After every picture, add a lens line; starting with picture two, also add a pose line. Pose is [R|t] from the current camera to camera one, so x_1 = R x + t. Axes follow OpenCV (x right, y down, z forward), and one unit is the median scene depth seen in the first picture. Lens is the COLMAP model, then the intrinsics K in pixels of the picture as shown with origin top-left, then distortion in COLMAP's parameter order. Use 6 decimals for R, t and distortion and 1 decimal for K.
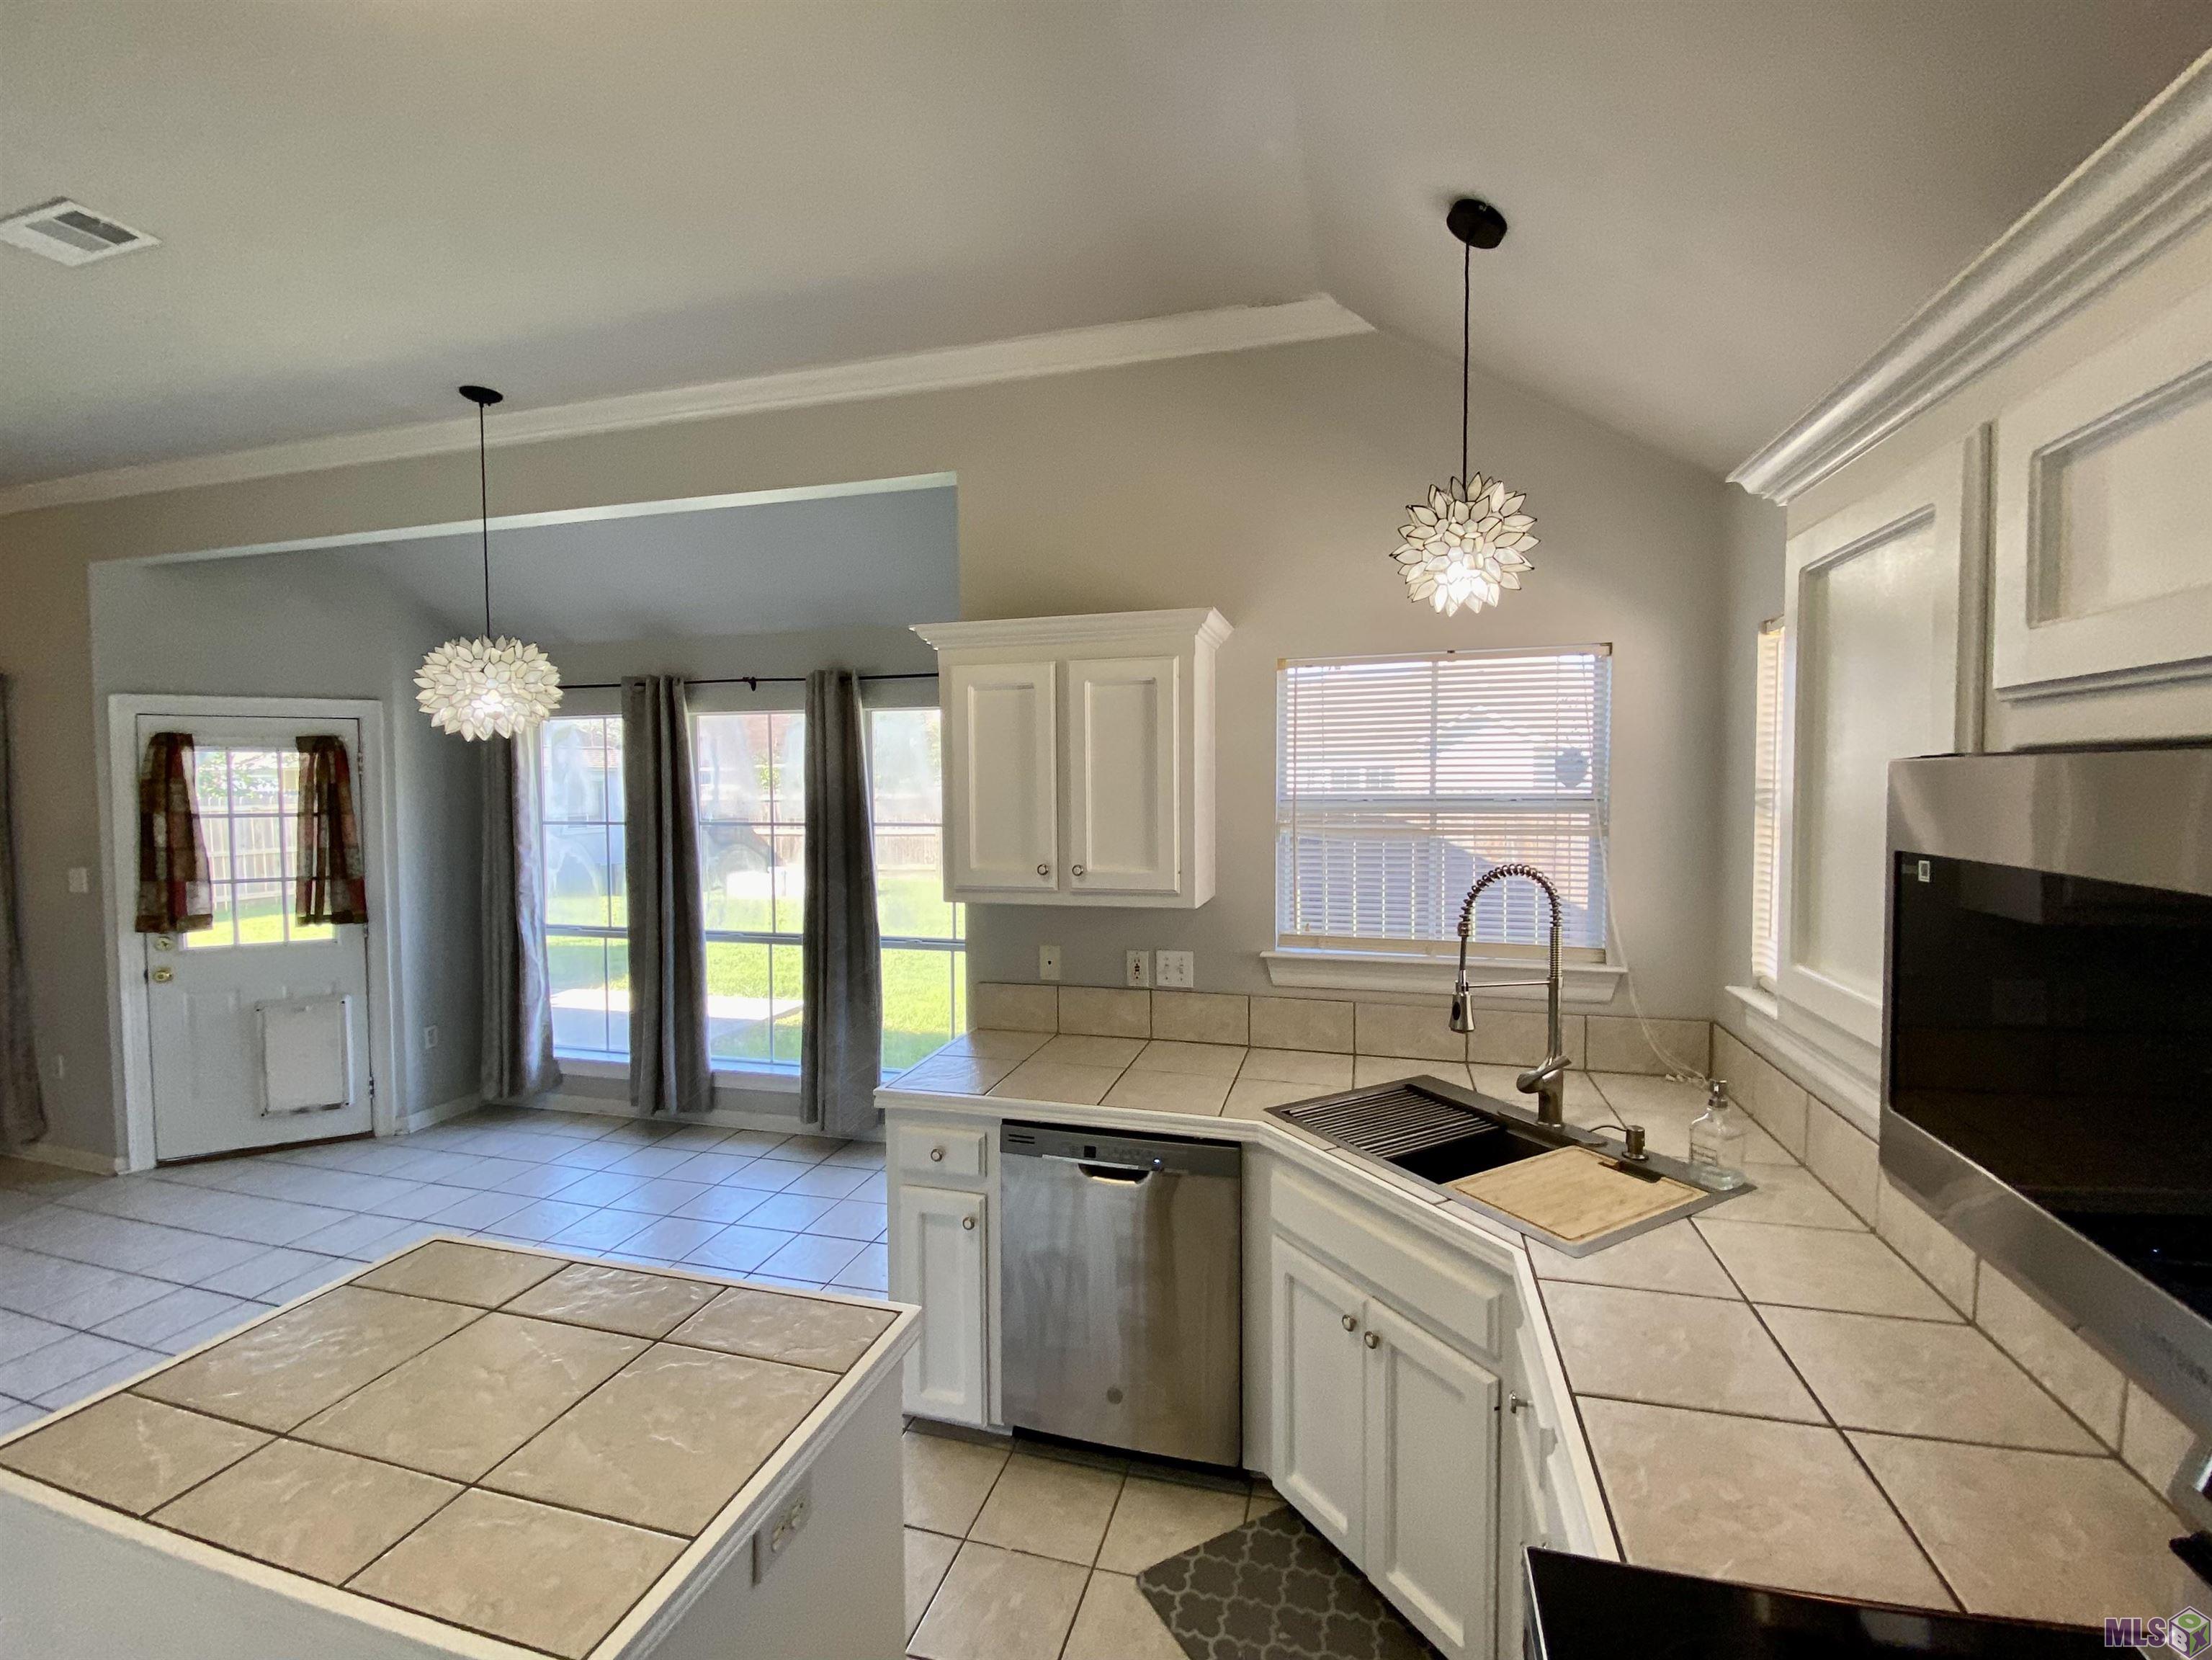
lens RADIAL K [[982.0, 0, 1123.4], [0, 982.0, 828.4], [0, 0, 1]] dist [0.038535, -0.032649]
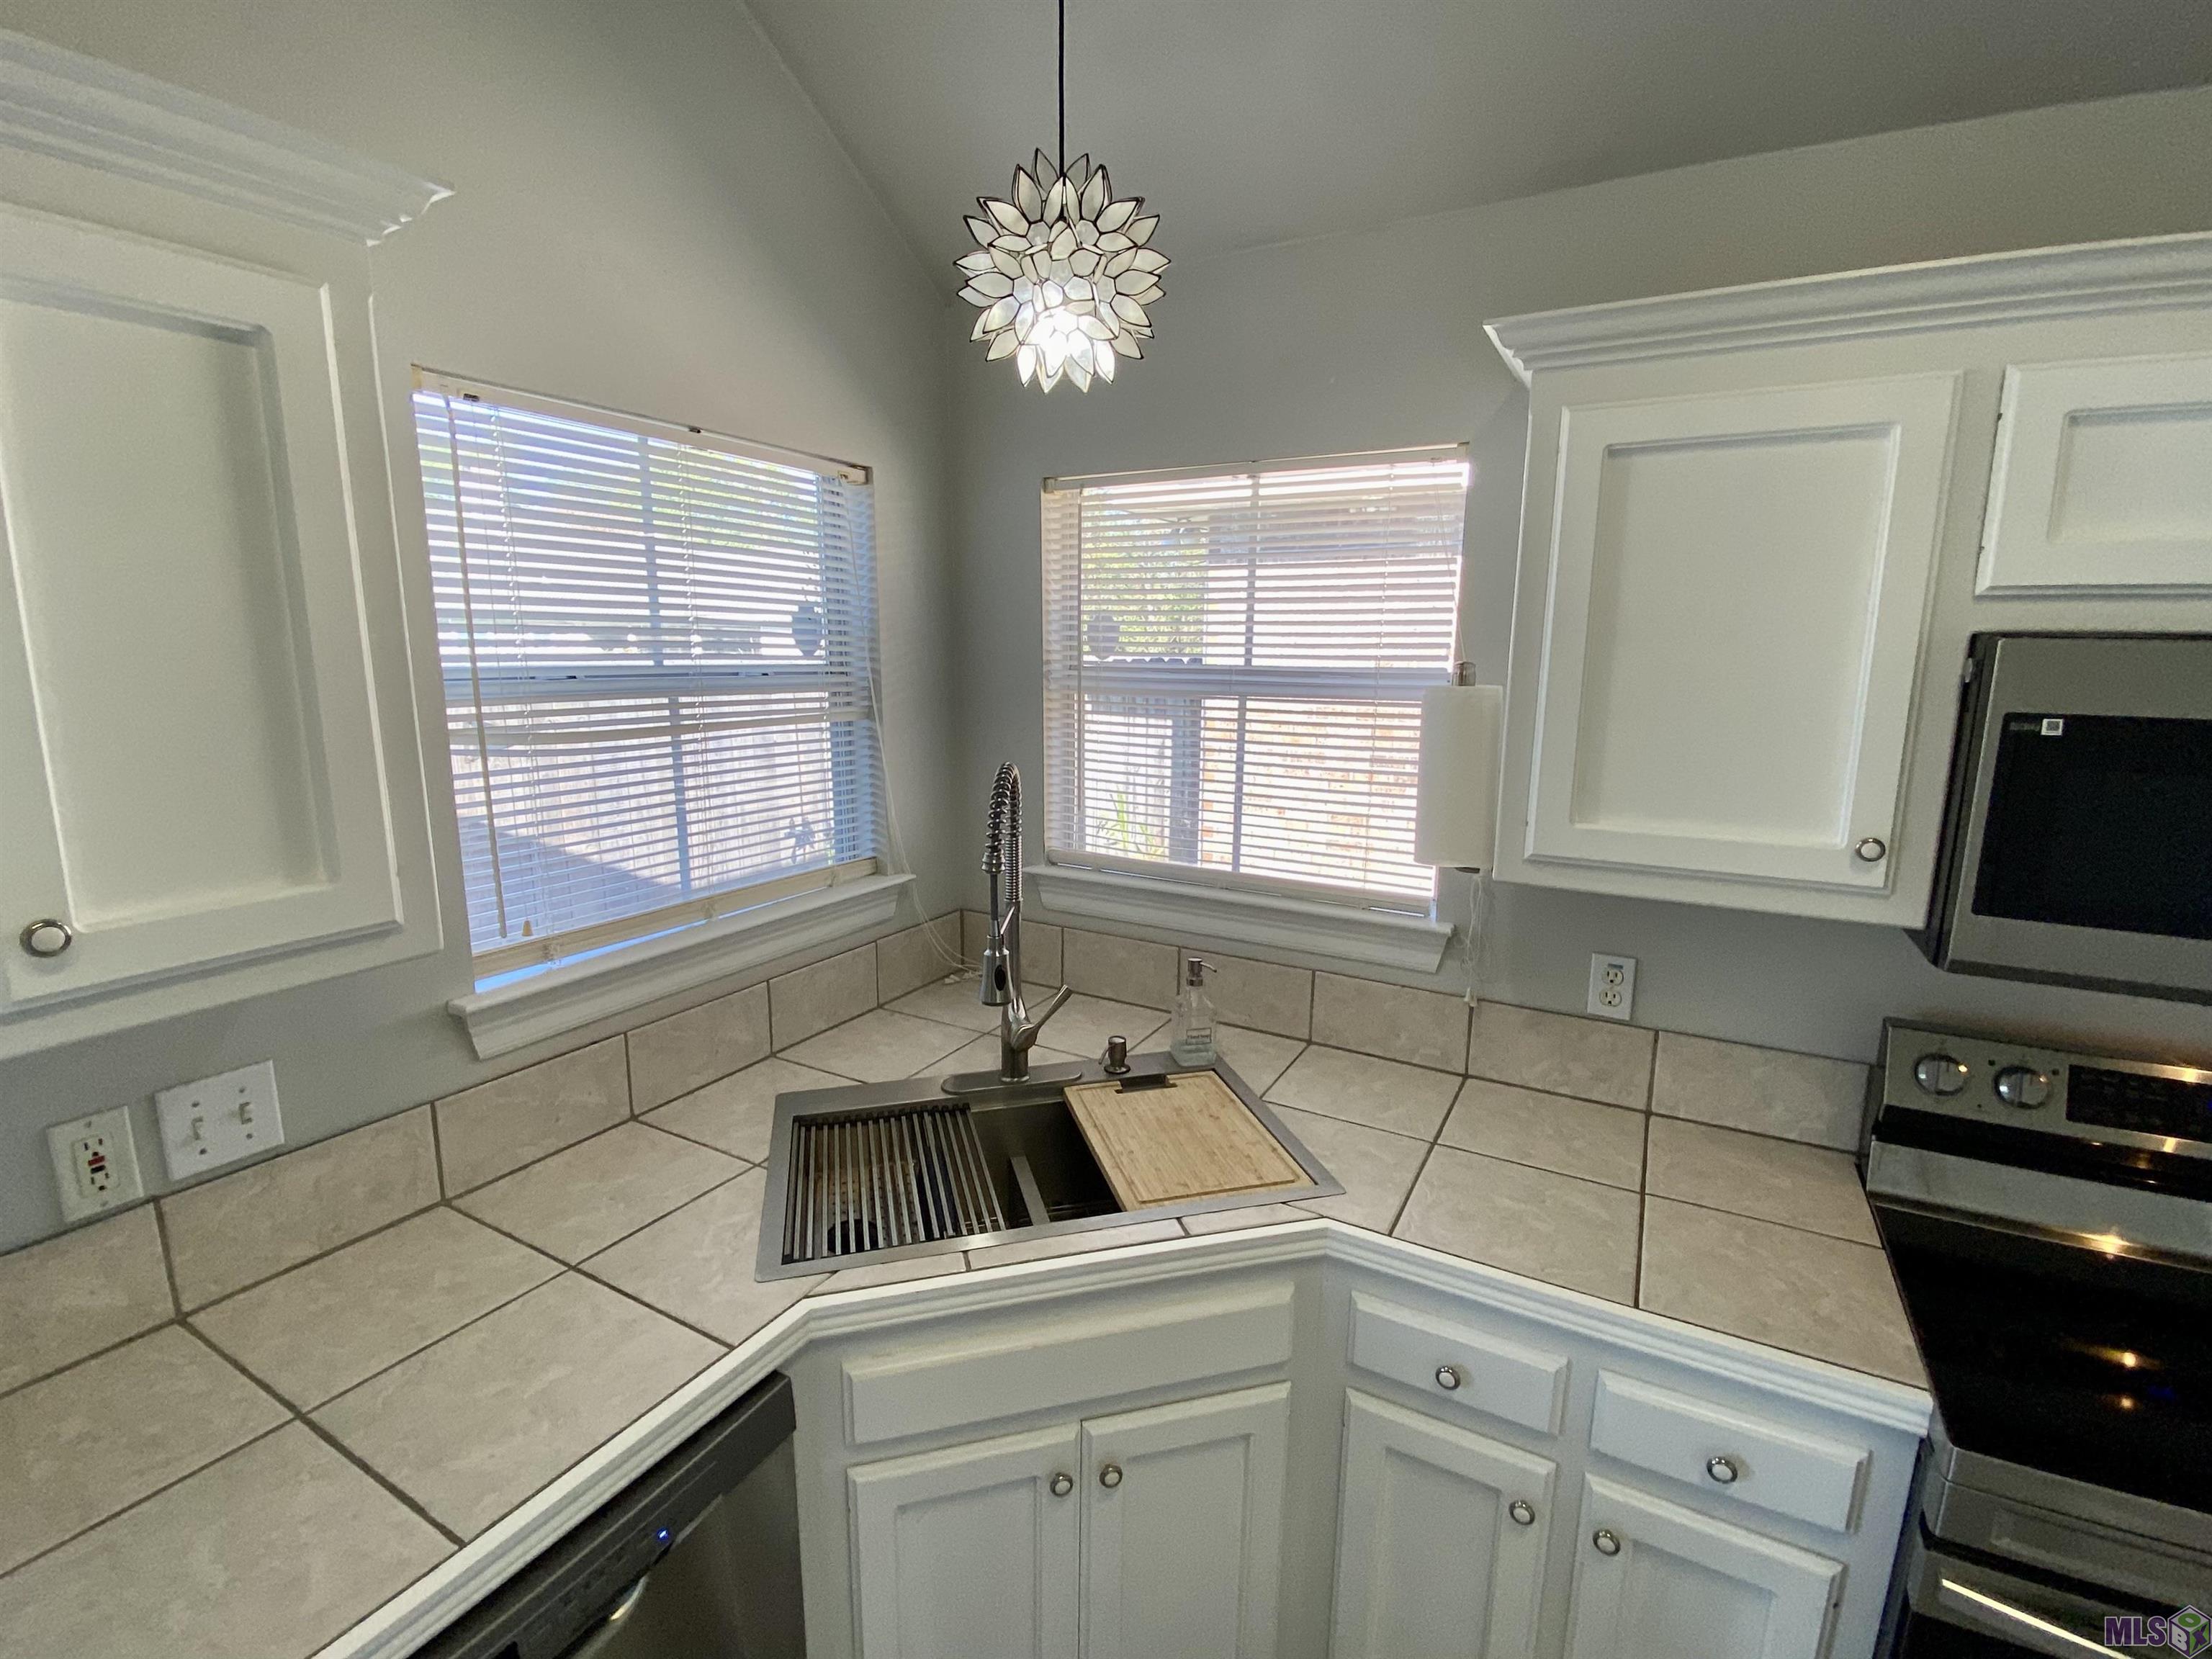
lens RADIAL K [[981.8, 0, 1123.4], [0, 981.8, 827.9], [0, 0, 1]] dist [0.038535, -0.032649]
pose [[0.232506, -0.165369, 0.958433, -0.236218], [0.030628, 0.986195, 0.162729, -0.027223], [-0.972112, -0.008481, 0.234362, 0.588462]]
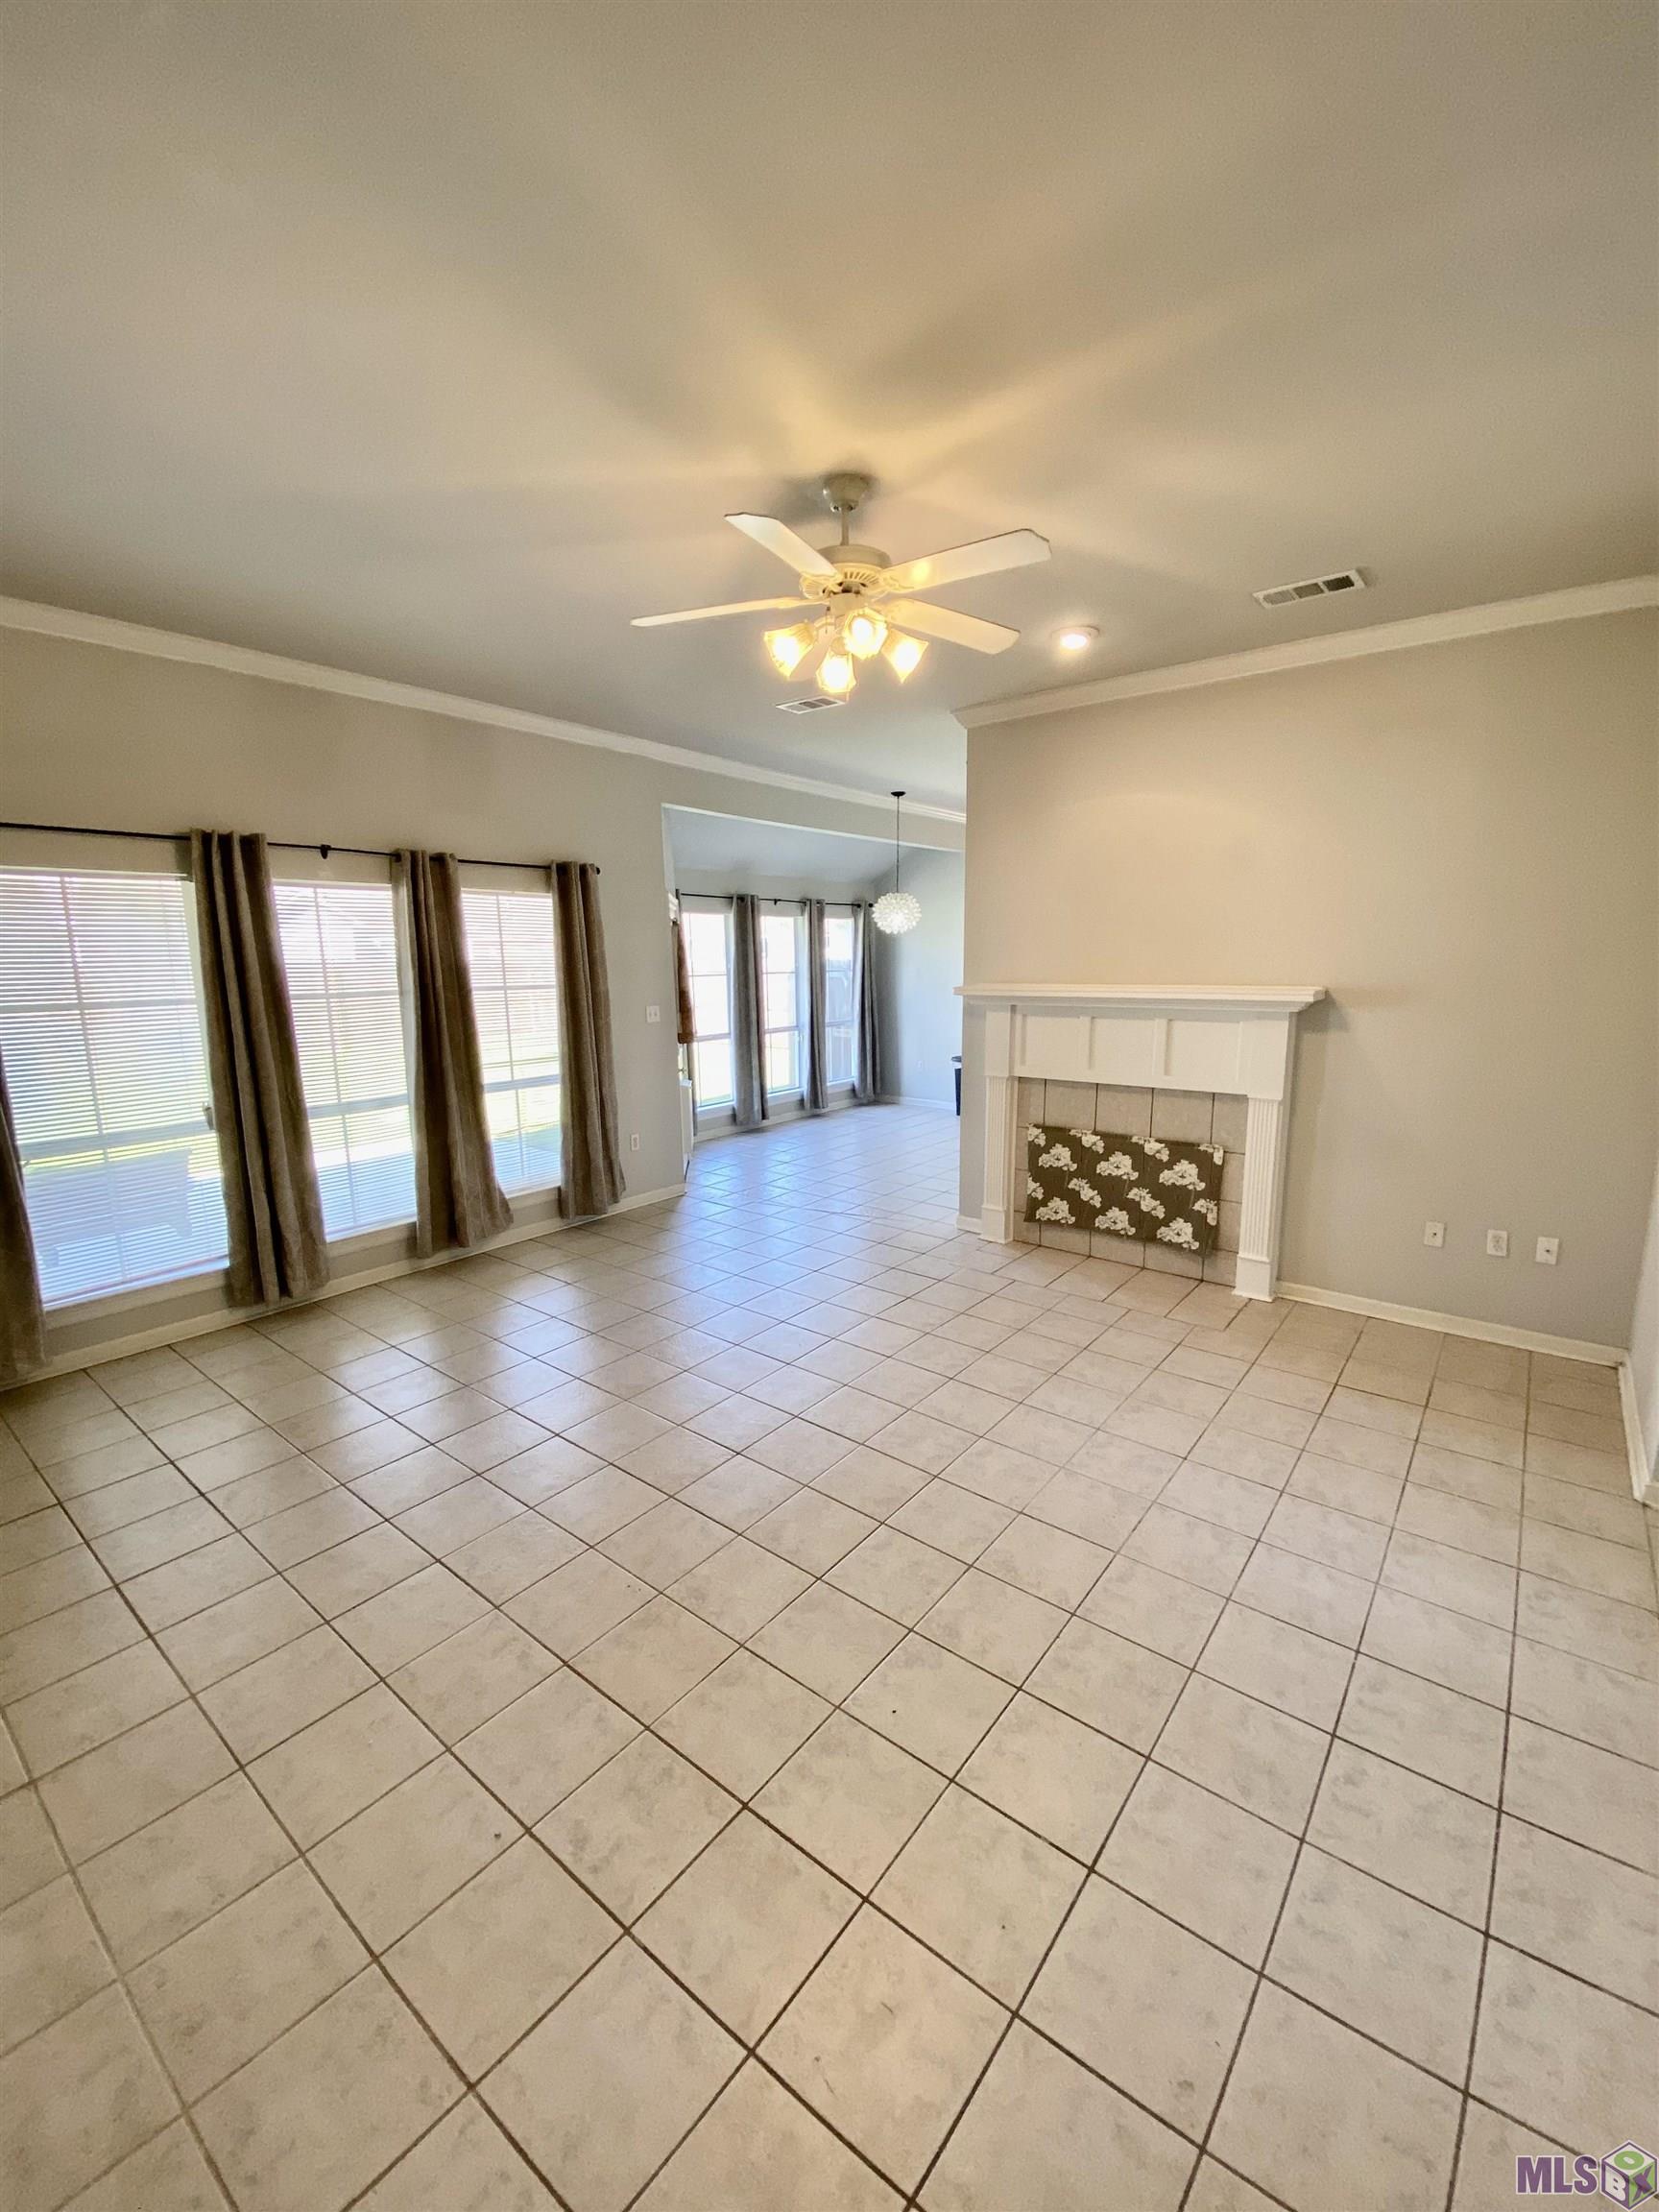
lens RADIAL K [[881.9, 0, 825.9], [0, 881.9, 1098.7], [0, 0, 1]] dist [0.025764, -0.021566]
pose [[0.395042, -0.153609, 0.905730, -3.176372], [0.053958, 0.988099, 0.144044, -0.011480], [-0.917077, -0.008032, 0.398629, 0.331100]]
